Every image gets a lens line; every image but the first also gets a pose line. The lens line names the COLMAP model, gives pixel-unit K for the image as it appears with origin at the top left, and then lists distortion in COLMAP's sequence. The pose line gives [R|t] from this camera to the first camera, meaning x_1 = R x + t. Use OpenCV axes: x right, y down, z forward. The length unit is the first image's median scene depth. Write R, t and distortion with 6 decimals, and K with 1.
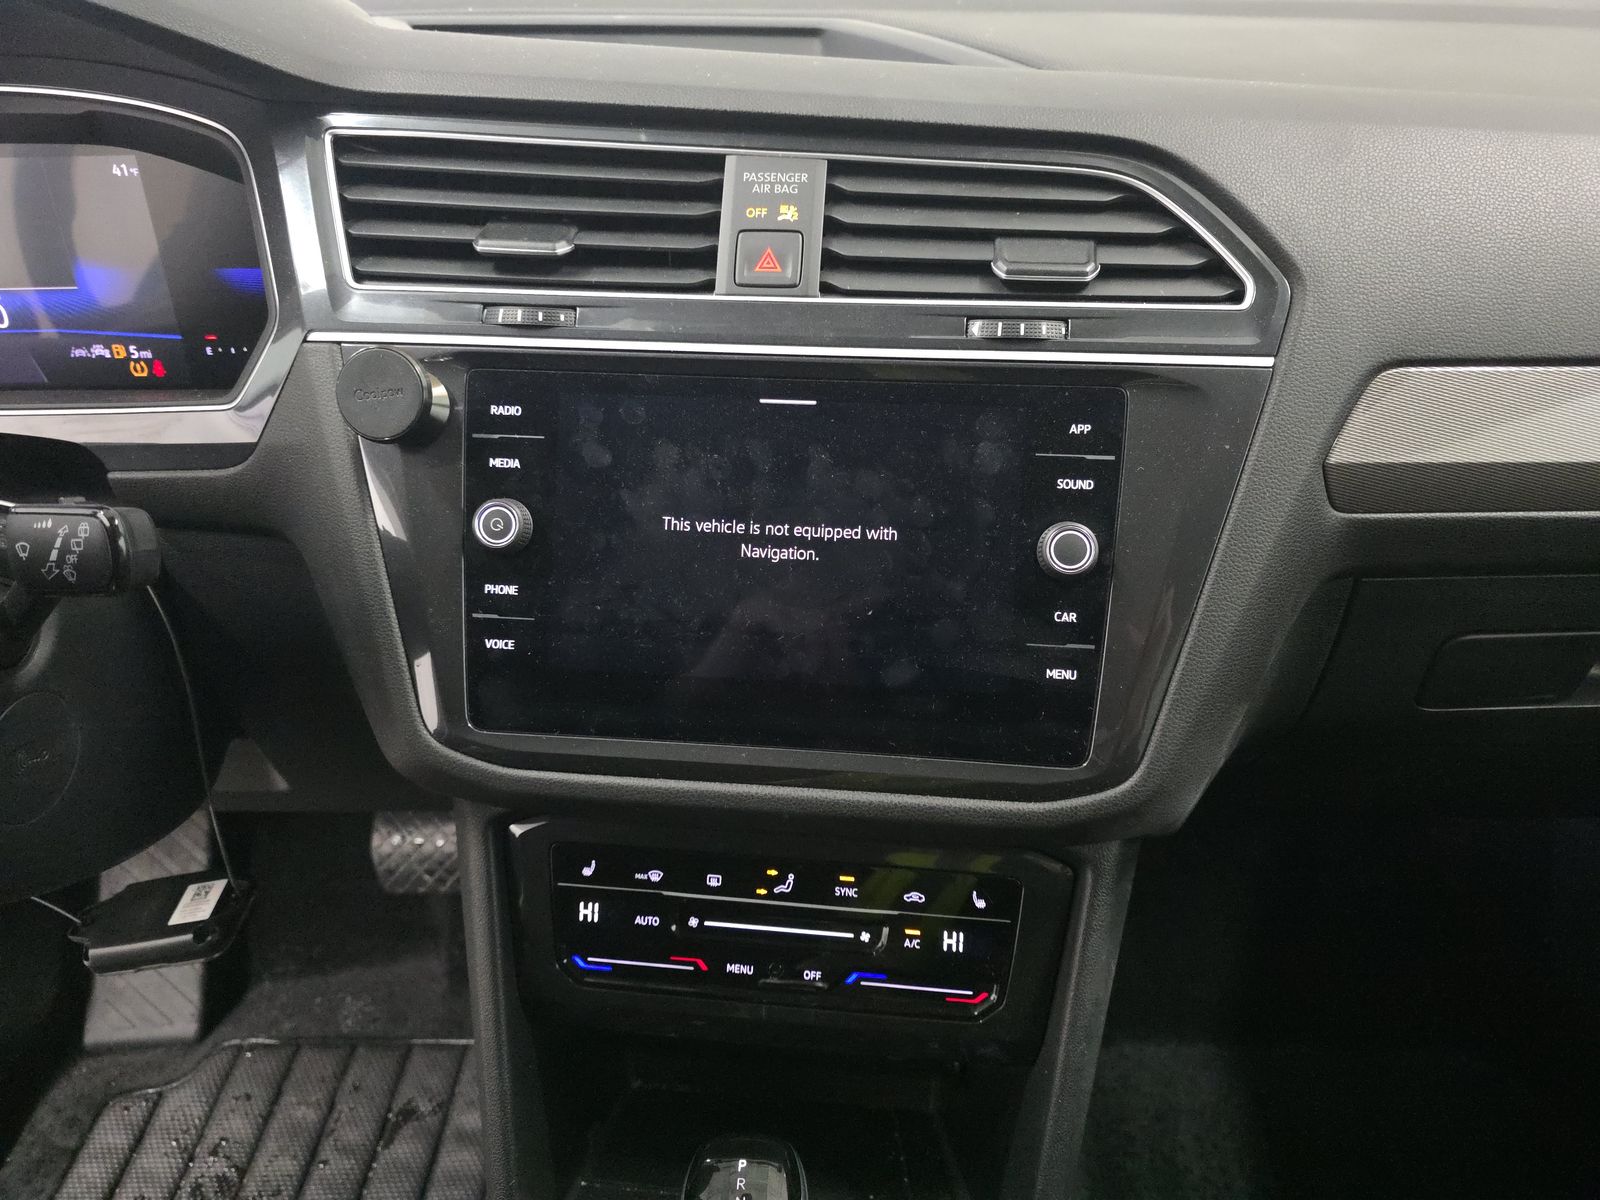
lens RADIAL K [[1142.8, 0, 825.9], [0, 1142.8, 608.2], [0, 0, 1]] dist [0.070190, -0.074837]
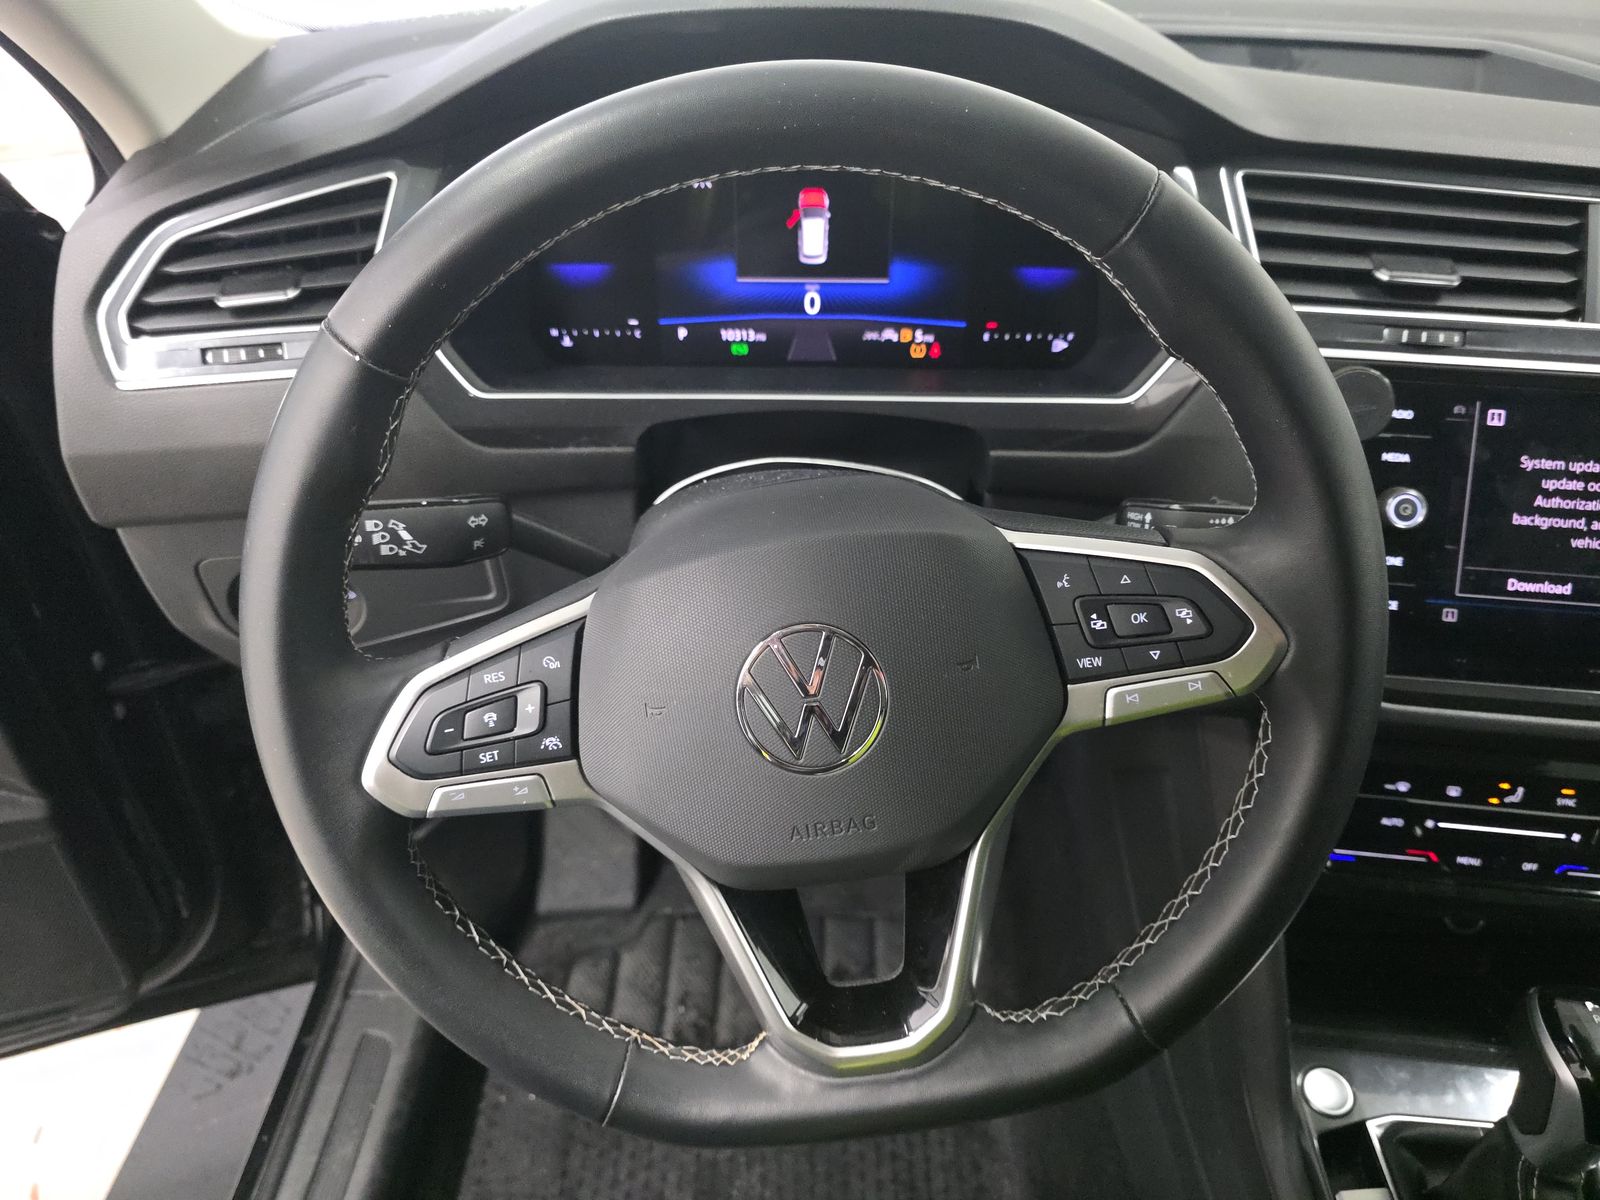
lens RADIAL K [[1142.8, 0, 825.9], [0, 1142.8, 608.2], [0, 0, 1]] dist [0.070190, -0.074837]
pose [[0.999182, 0.017484, 0.036471, -0.773113], [-0.020870, 0.995295, 0.094618, -0.058771], [-0.034645, -0.095302, 0.994845, -0.185775]]
